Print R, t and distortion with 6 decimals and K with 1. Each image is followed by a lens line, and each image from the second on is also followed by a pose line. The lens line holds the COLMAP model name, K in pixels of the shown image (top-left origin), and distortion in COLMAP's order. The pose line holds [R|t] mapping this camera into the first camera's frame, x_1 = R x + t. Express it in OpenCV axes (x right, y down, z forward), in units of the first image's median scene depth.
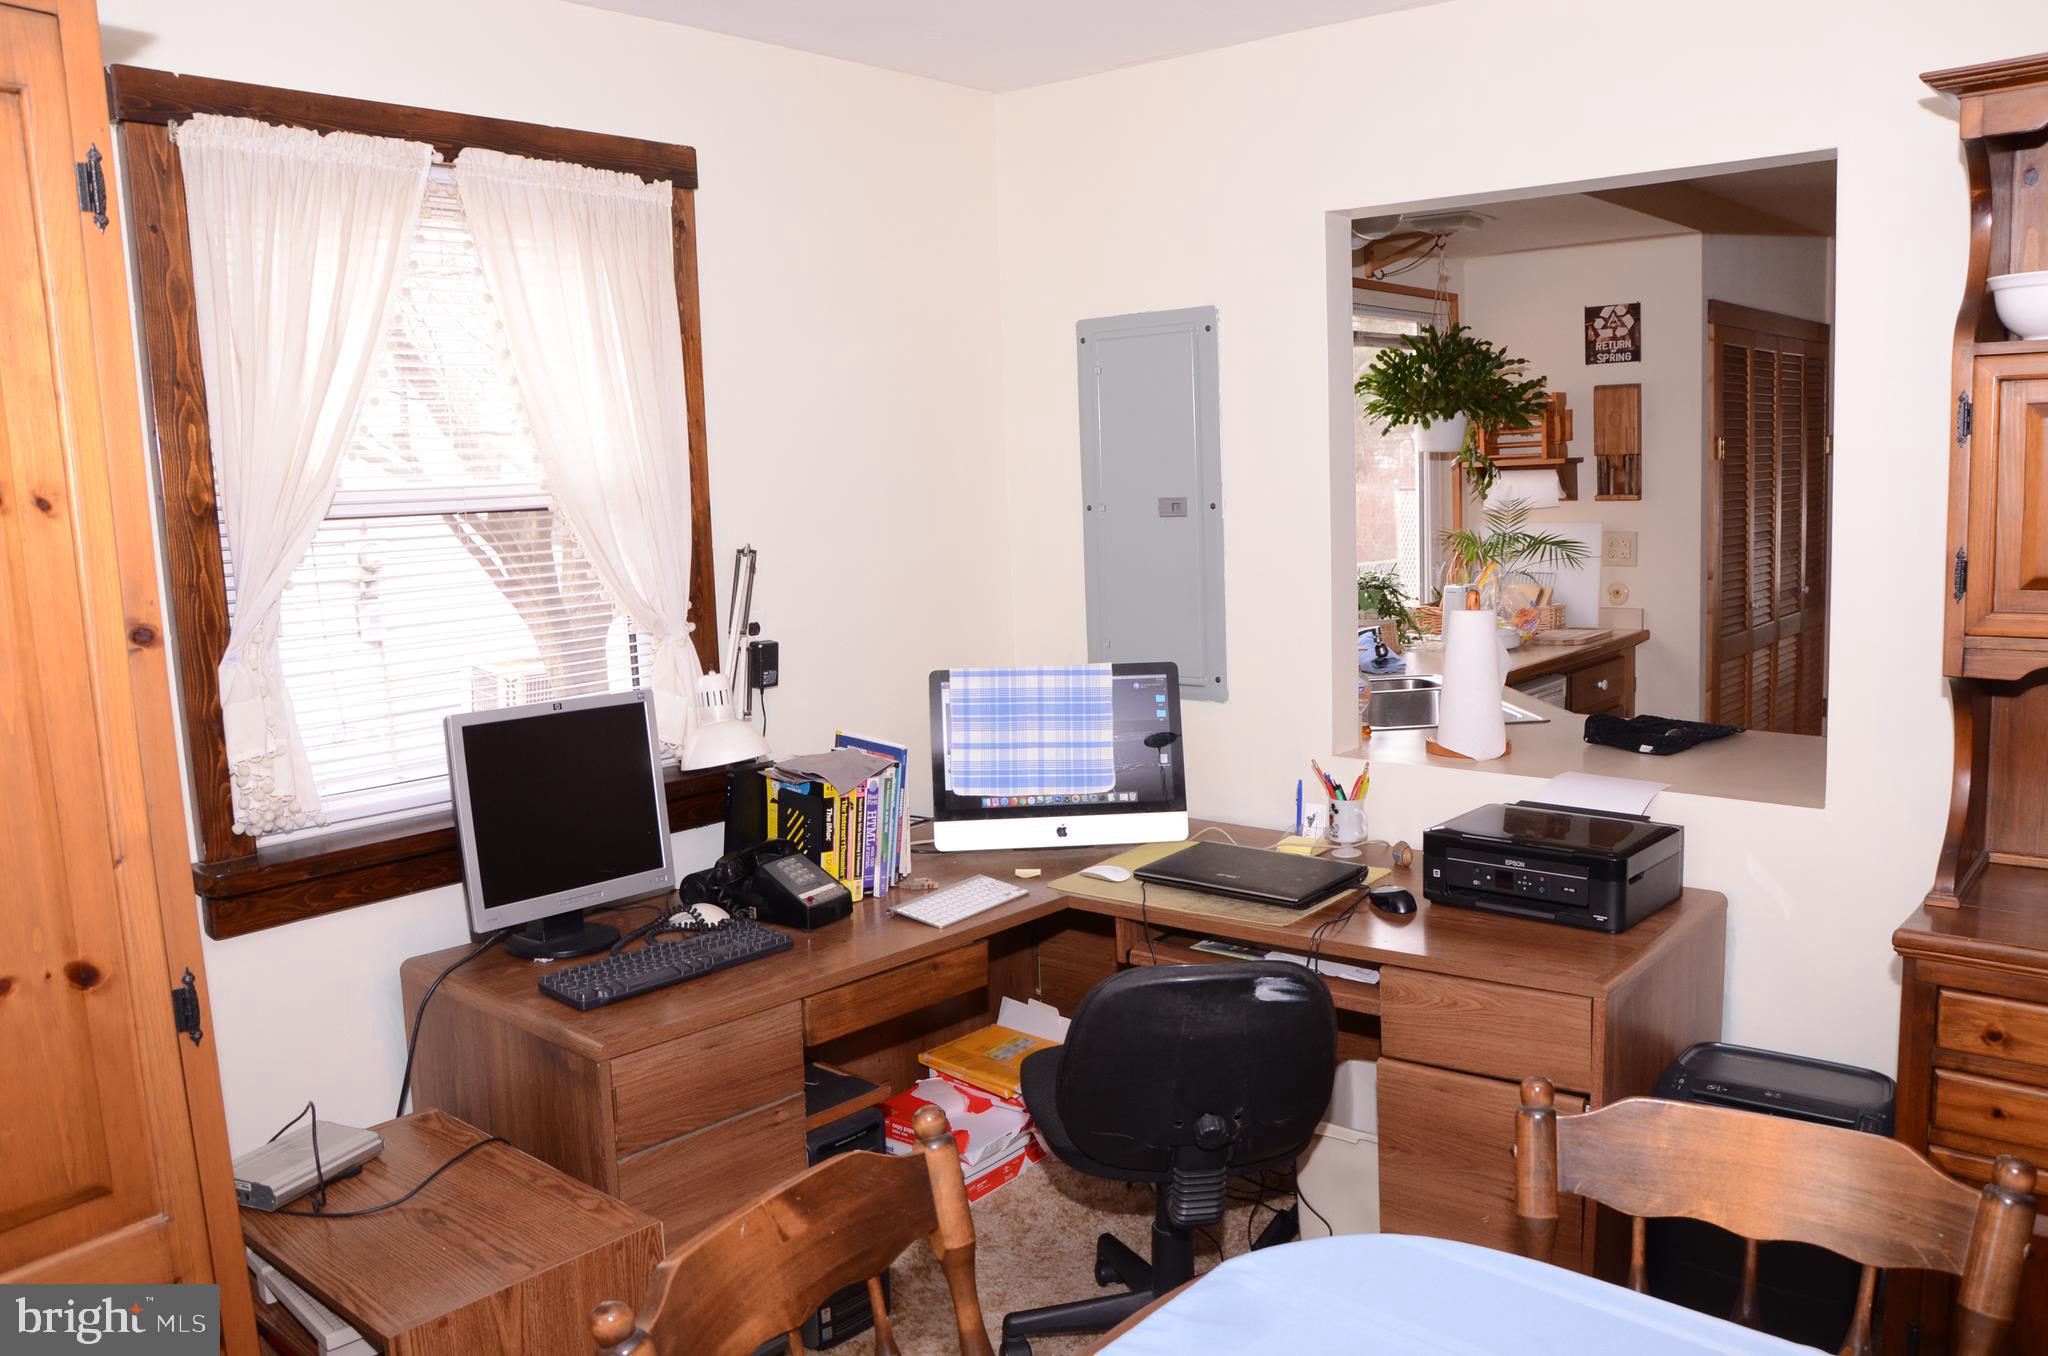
lens RADIAL K [[1605.0, 0, 1024.0], [0, 1605.0, 678.0], [0, 0, 1]] dist [-0.148429, 0.118990]
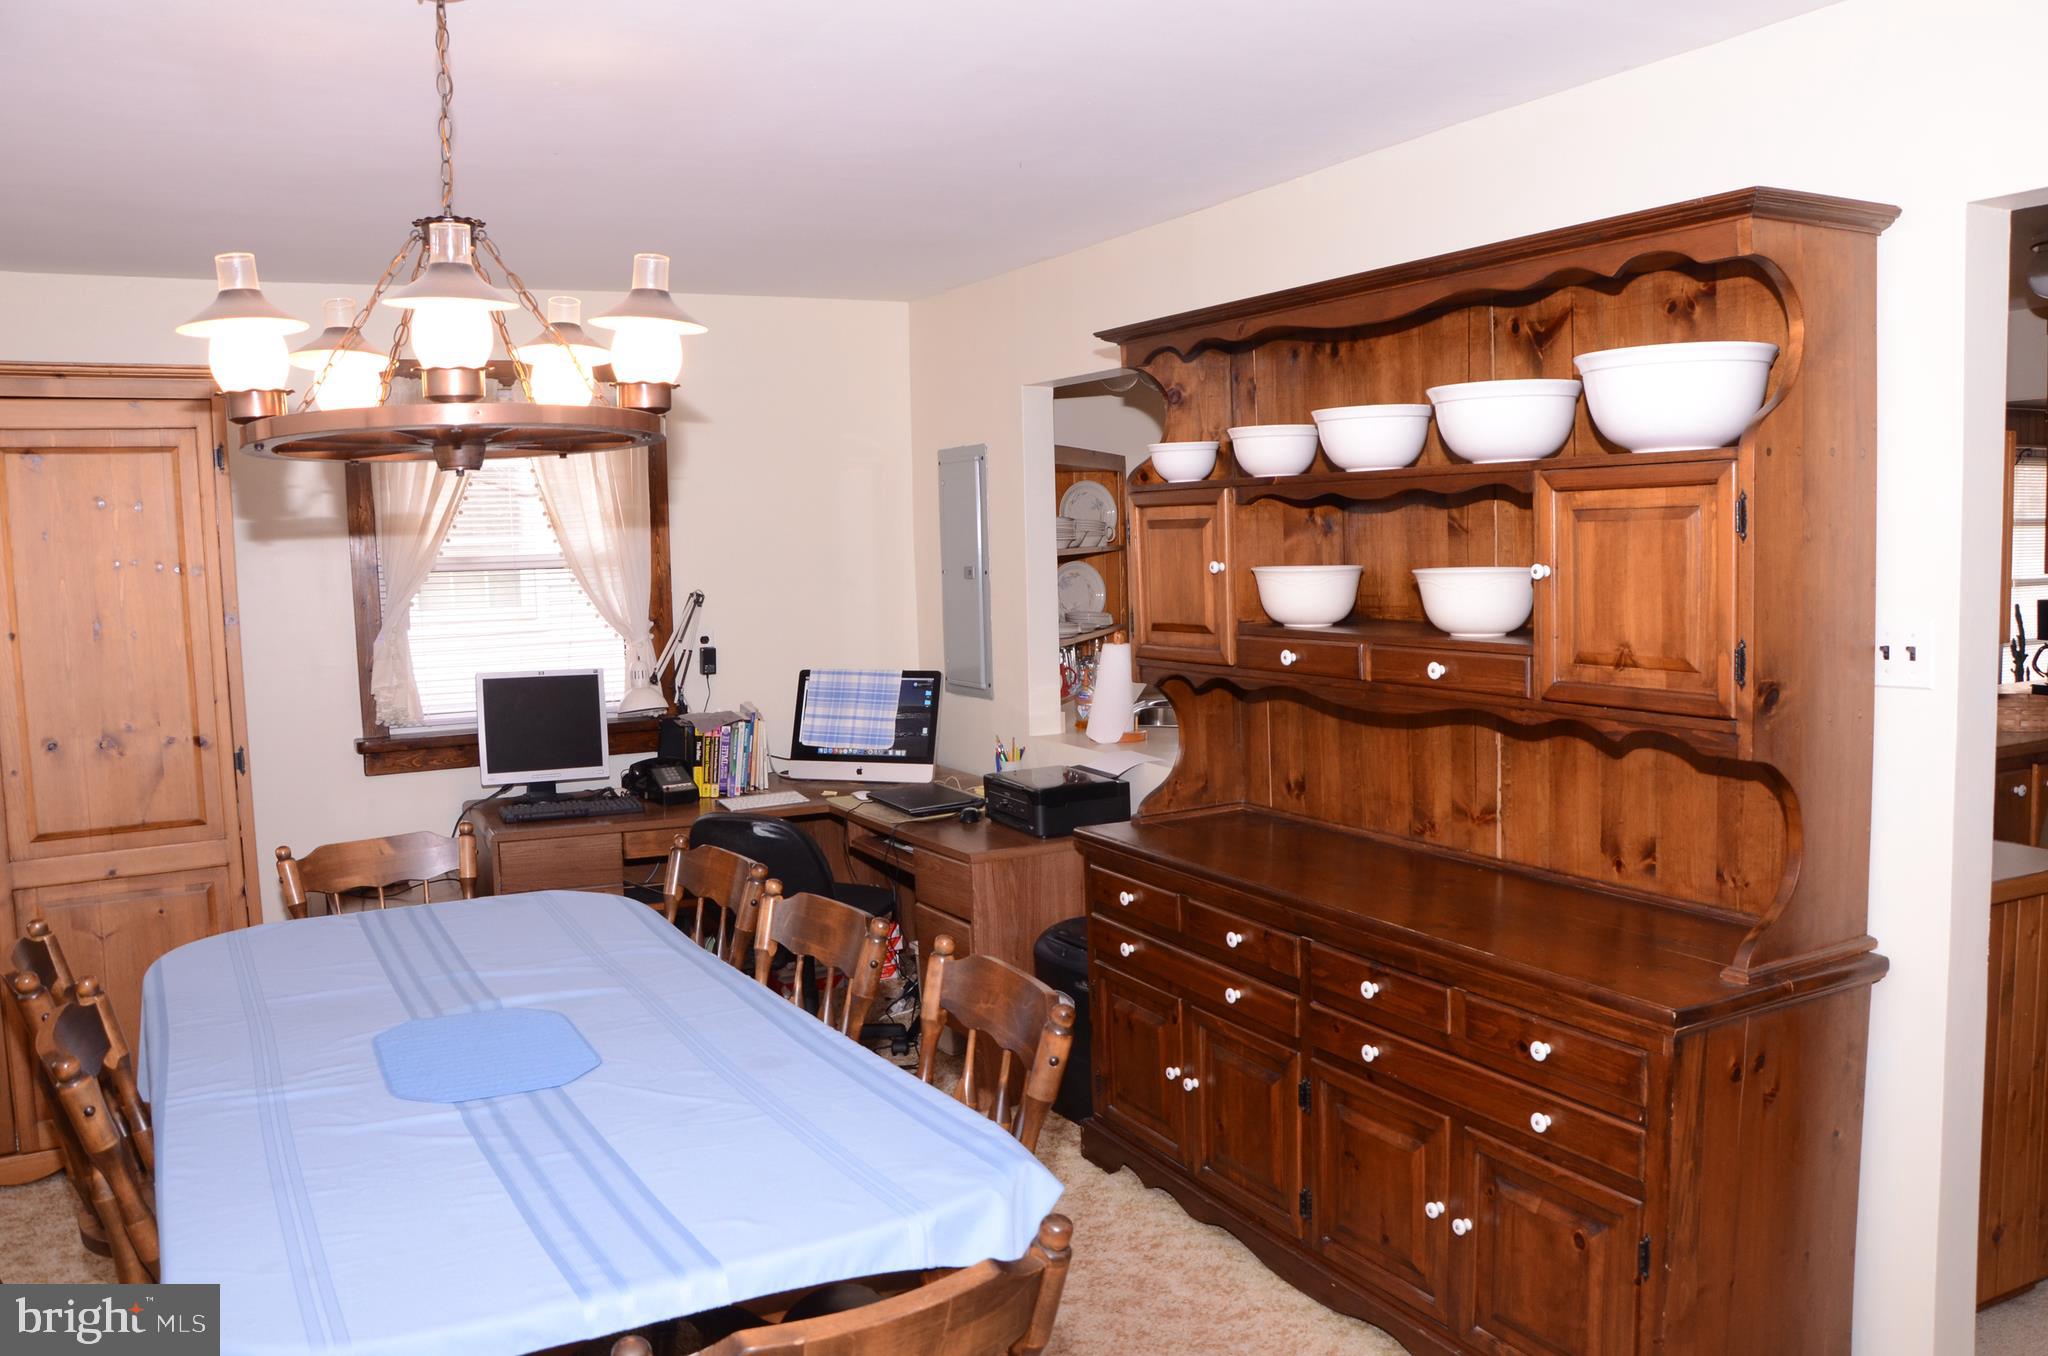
lens RADIAL K [[1605.0, 0, 1024.0], [0, 1605.0, 678.0], [0, 0, 1]] dist [-0.148429, 0.118990]
pose [[0.935620, 0.044422, -0.350203, 0.741501], [-0.054266, 0.998358, -0.018340, 0.022027], [0.348813, 0.036164, 0.936494, -0.463723]]
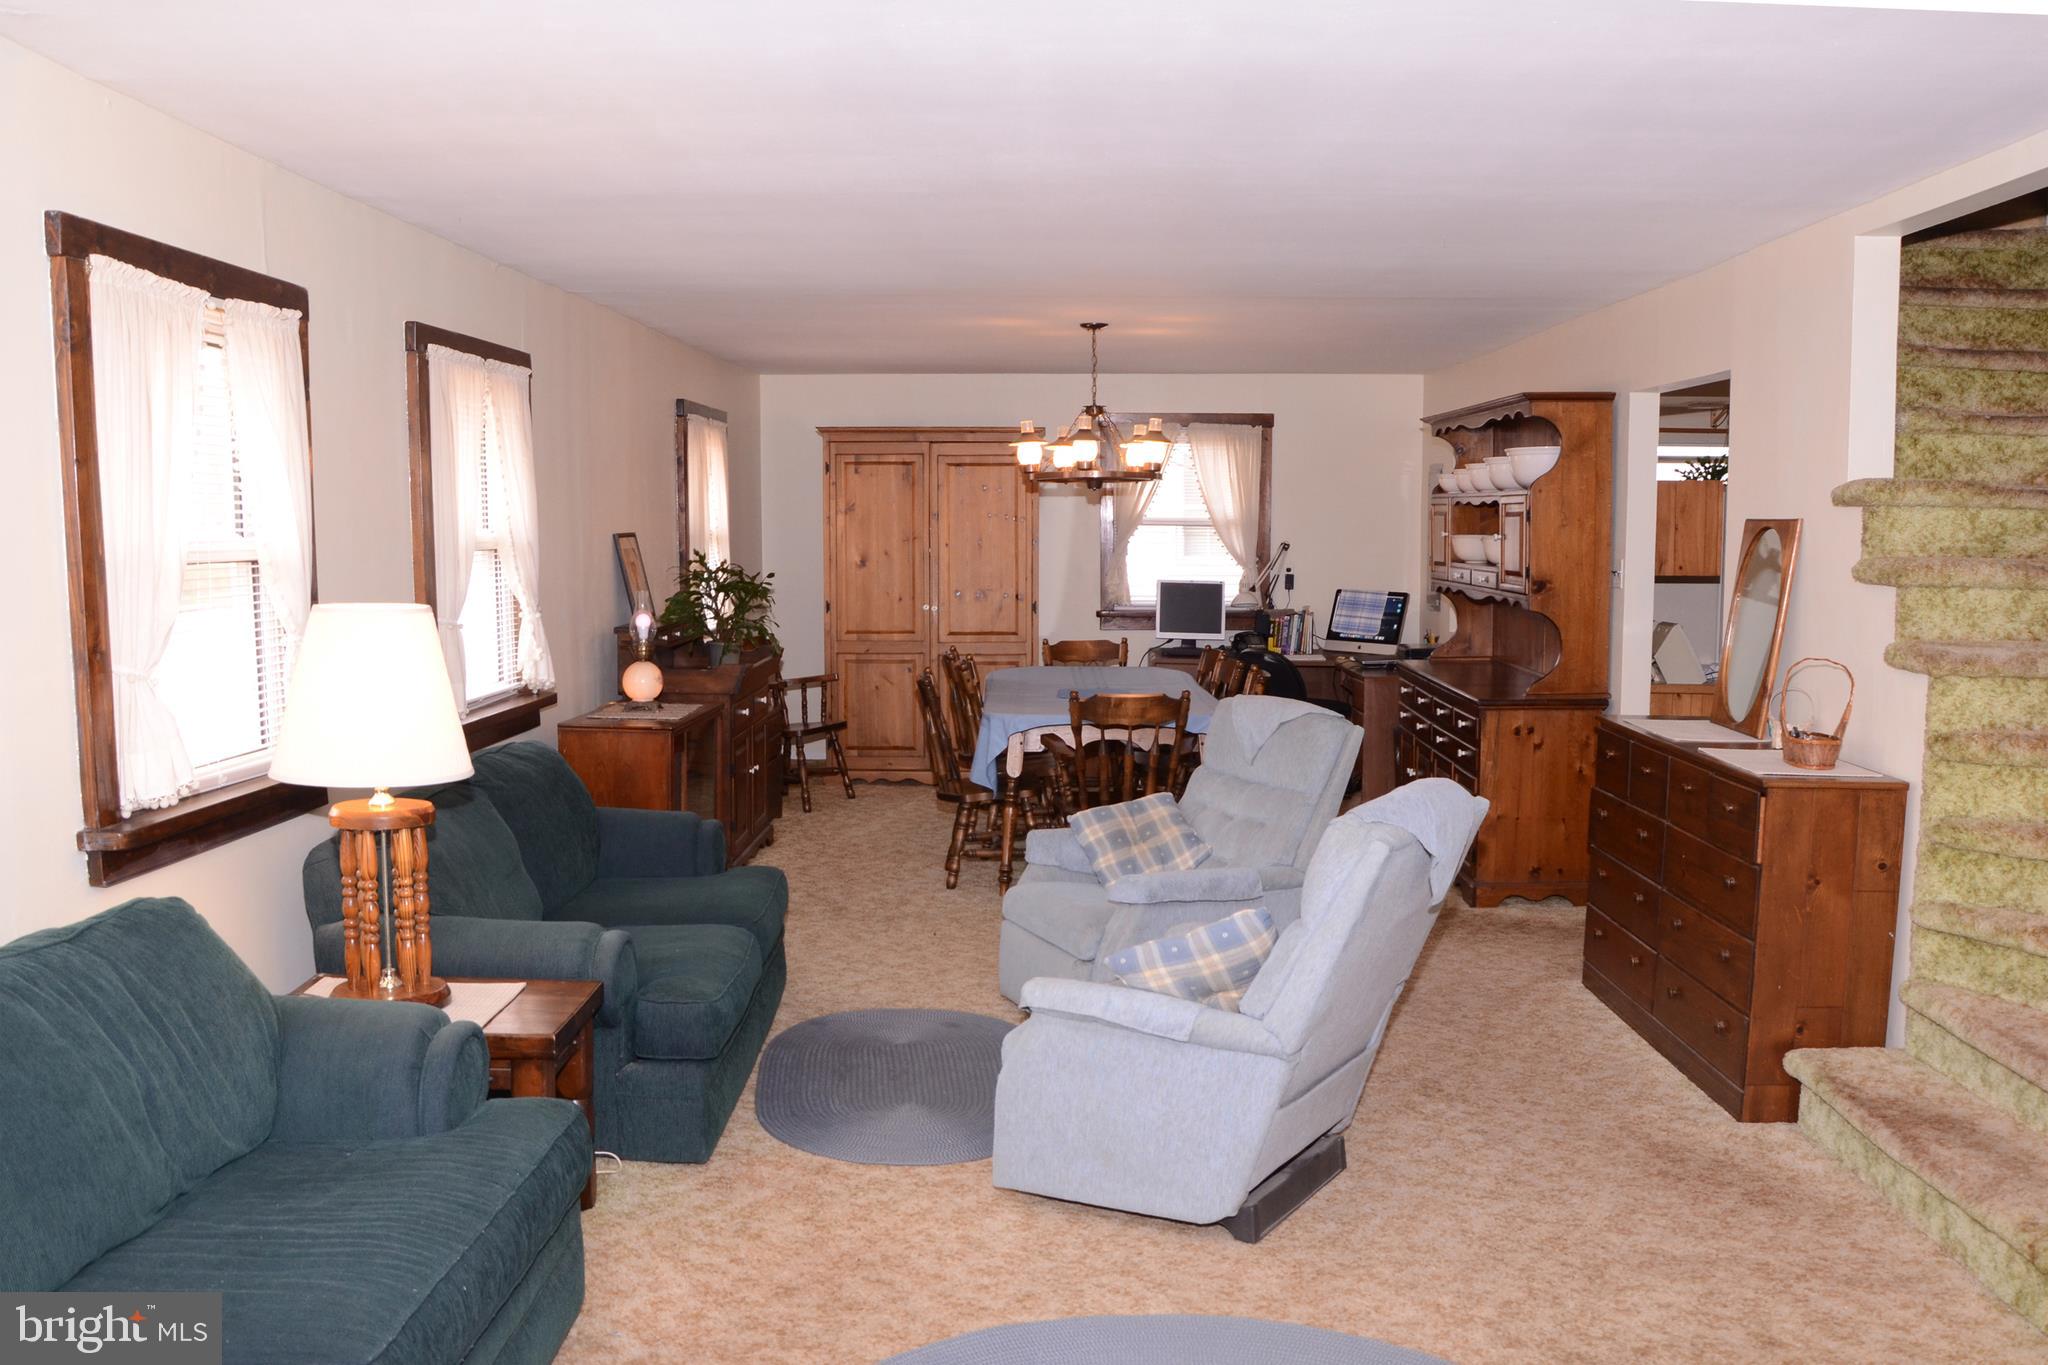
lens RADIAL K [[1650.8, 0, 1024.0], [0, 1650.8, 682.5], [0, 0, 1]] dist [-0.153772, 0.002842]
pose [[0.641146, 0.115701, -0.758647, 1.873468], [-0.124147, 0.991186, 0.046246, 0.096729], [0.757311, 0.064533, 0.649858, -1.362818]]
